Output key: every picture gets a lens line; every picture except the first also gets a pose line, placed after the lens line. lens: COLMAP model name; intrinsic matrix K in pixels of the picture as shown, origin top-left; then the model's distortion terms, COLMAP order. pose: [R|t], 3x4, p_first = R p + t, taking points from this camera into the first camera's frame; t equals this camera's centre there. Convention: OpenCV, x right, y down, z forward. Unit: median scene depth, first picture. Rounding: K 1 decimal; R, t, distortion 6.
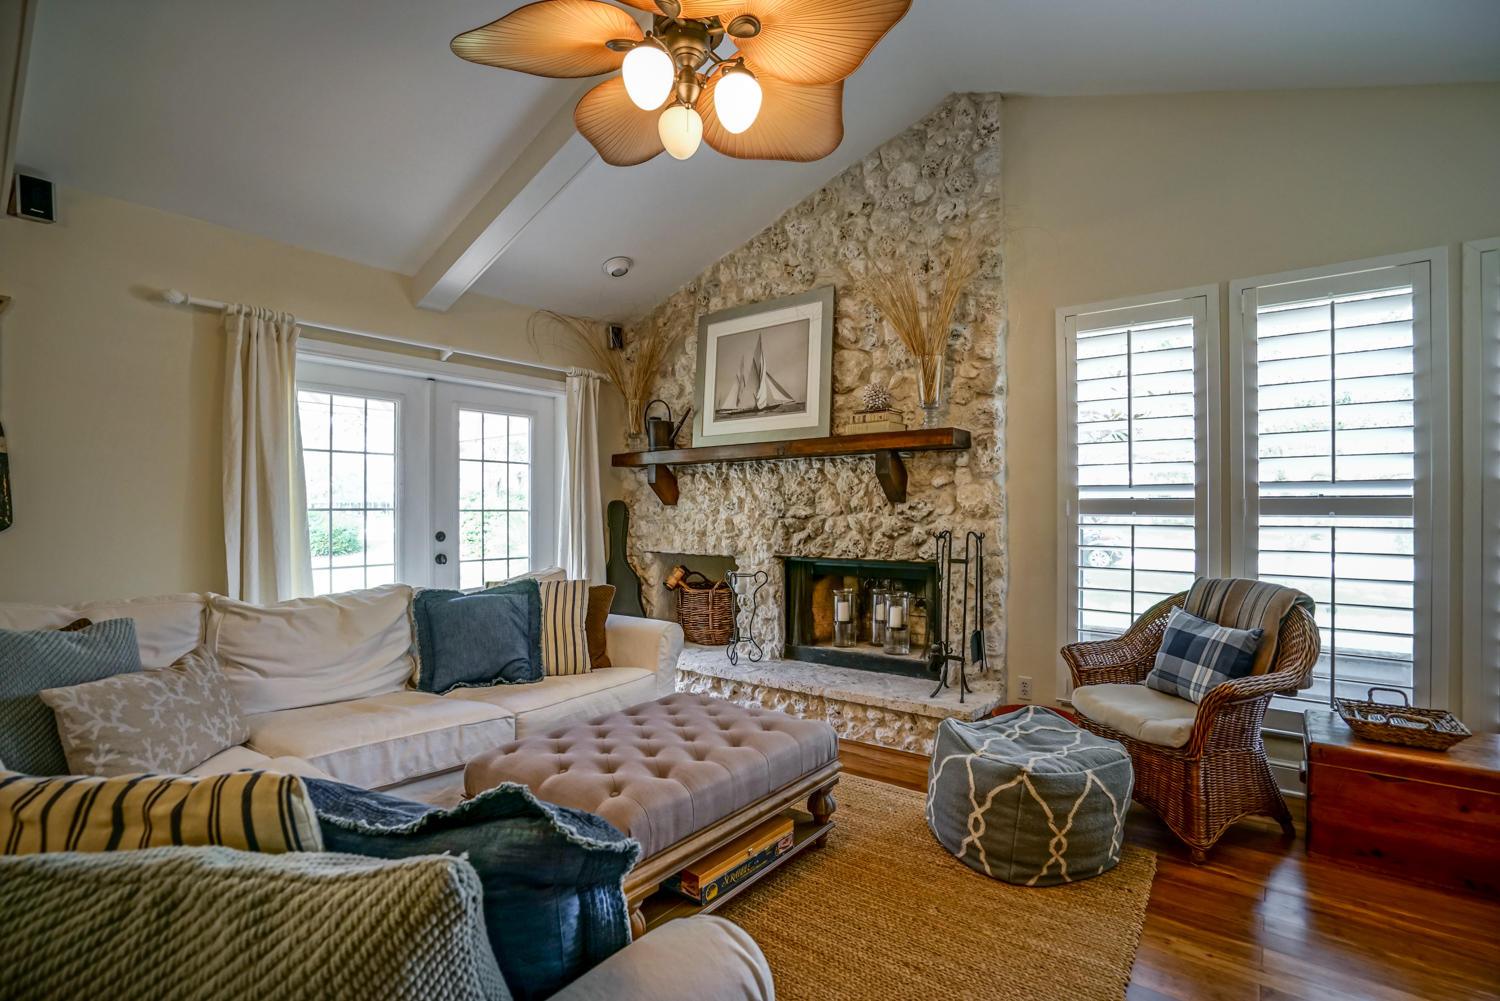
lens RADIAL K [[690.3, 0, 749.8], [0, 690.3, 509.5], [0, 0, 1]] dist [-0.065096, 0.029919]
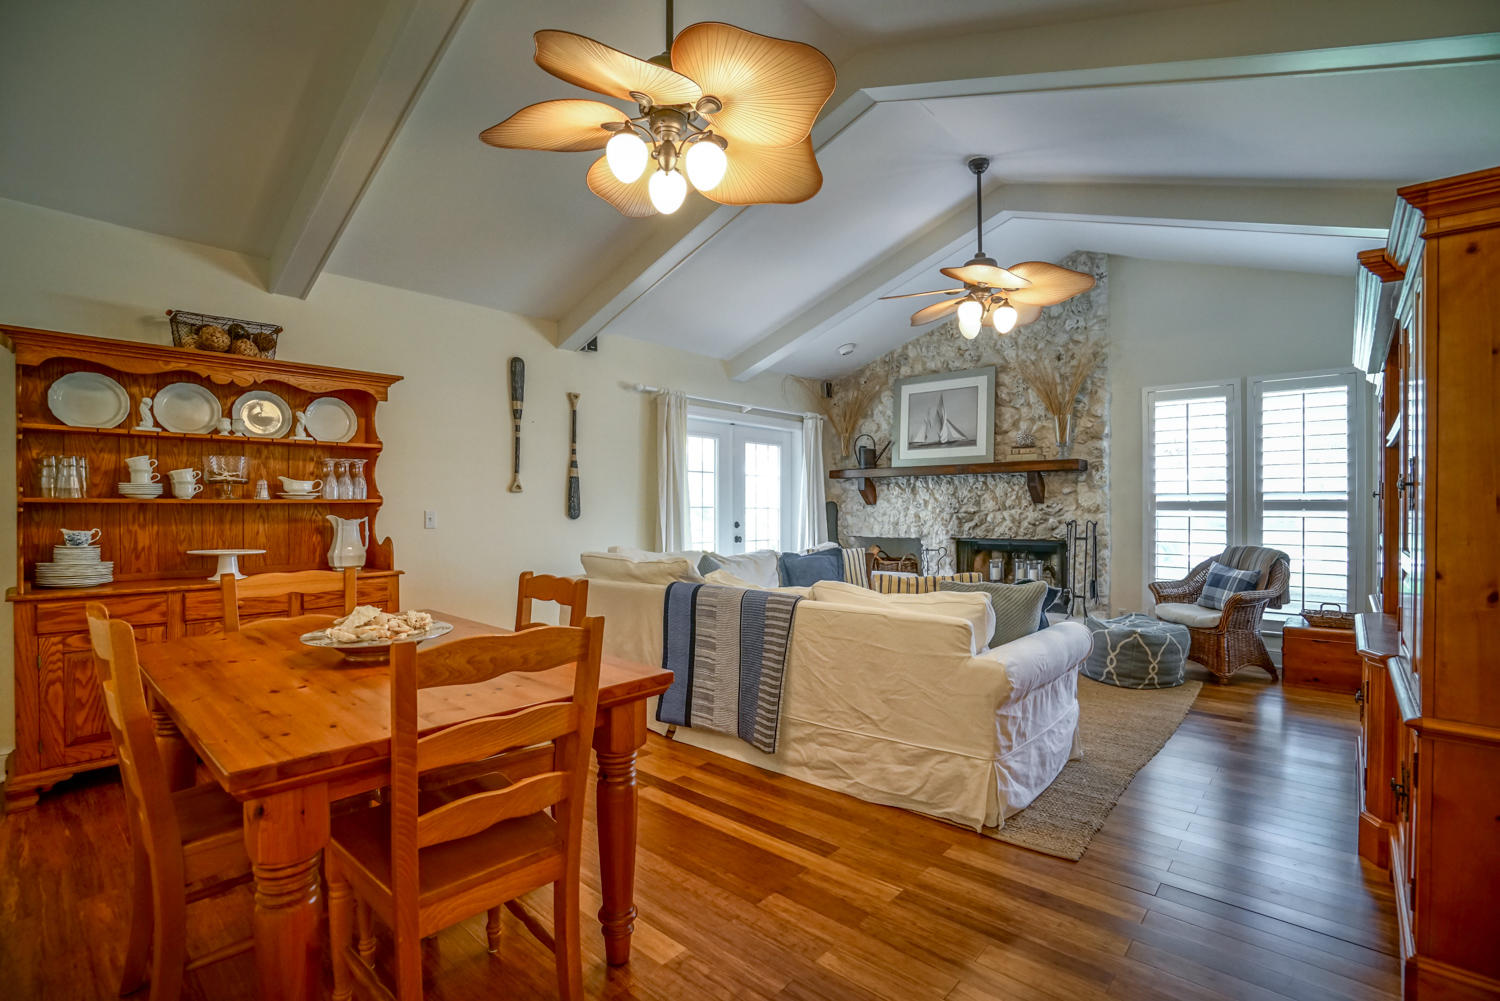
lens RADIAL K [[690.3, 0, 749.8], [0, 690.3, 509.5], [0, 0, 1]] dist [-0.065096, 0.029919]
pose [[0.998145, 0.000774, -0.060876, -0.367631], [-0.000709, 0.999999, 0.001095, 0.003264], [0.060877, -0.001049, 0.998145, -0.644335]]
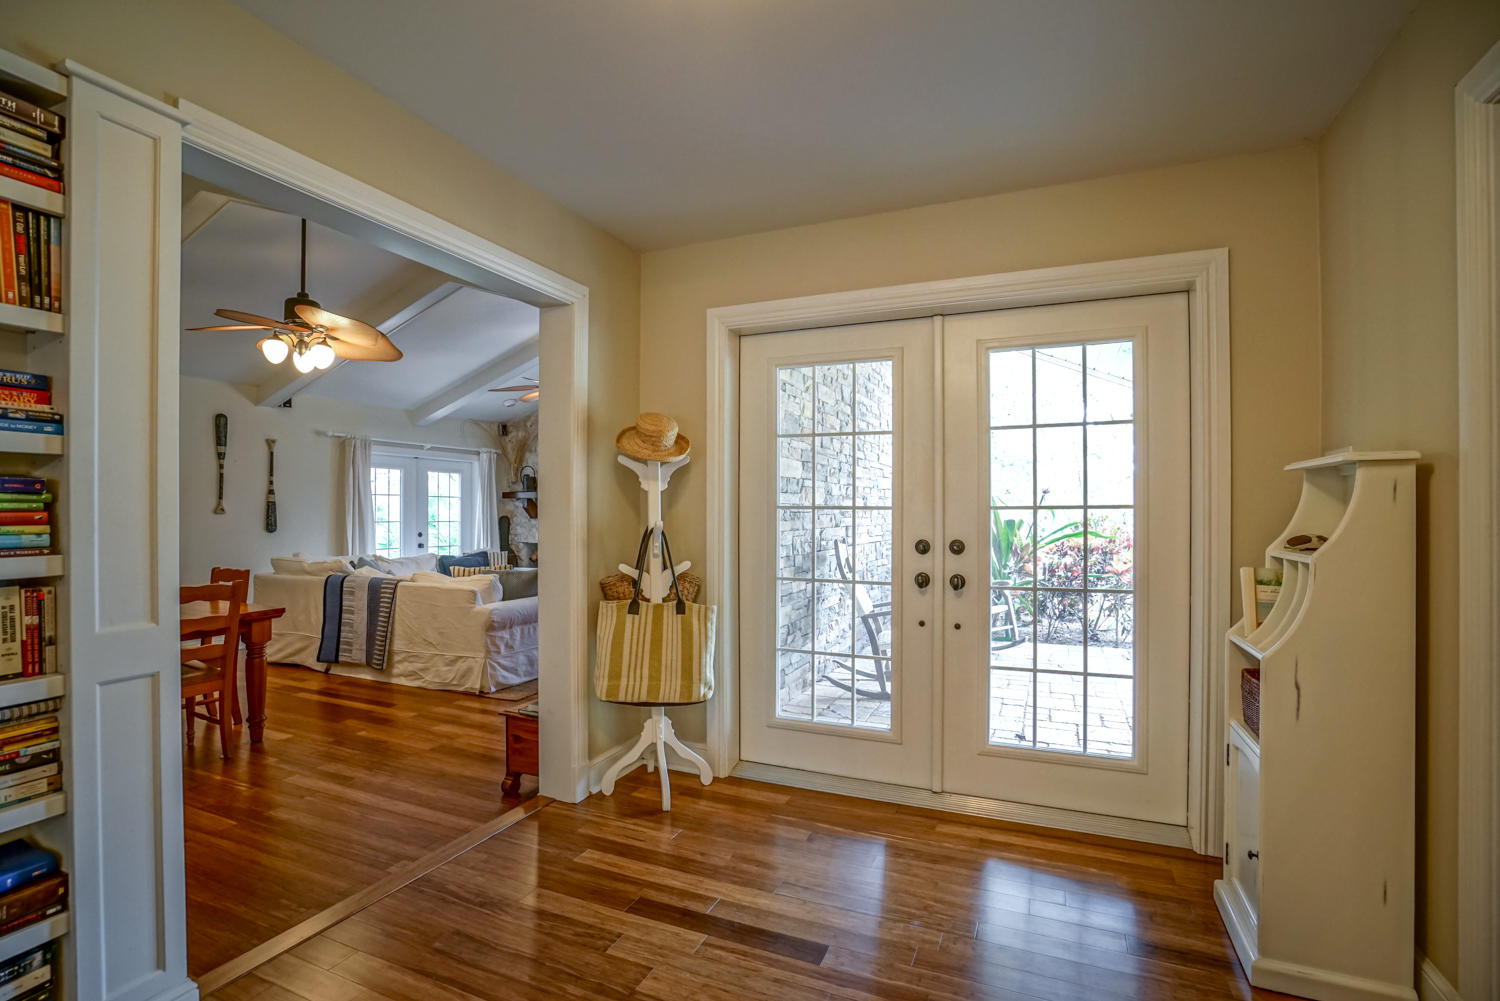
lens RADIAL K [[690.3, 0, 749.8], [0, 690.3, 509.5], [0, 0, 1]] dist [-0.065096, 0.029919]
pose [[0.967279, 0.003301, 0.253694, -0.020039], [-0.002686, 0.999993, -0.002771, -0.036327], [-0.253701, 0.001999, 0.967281, -1.363777]]
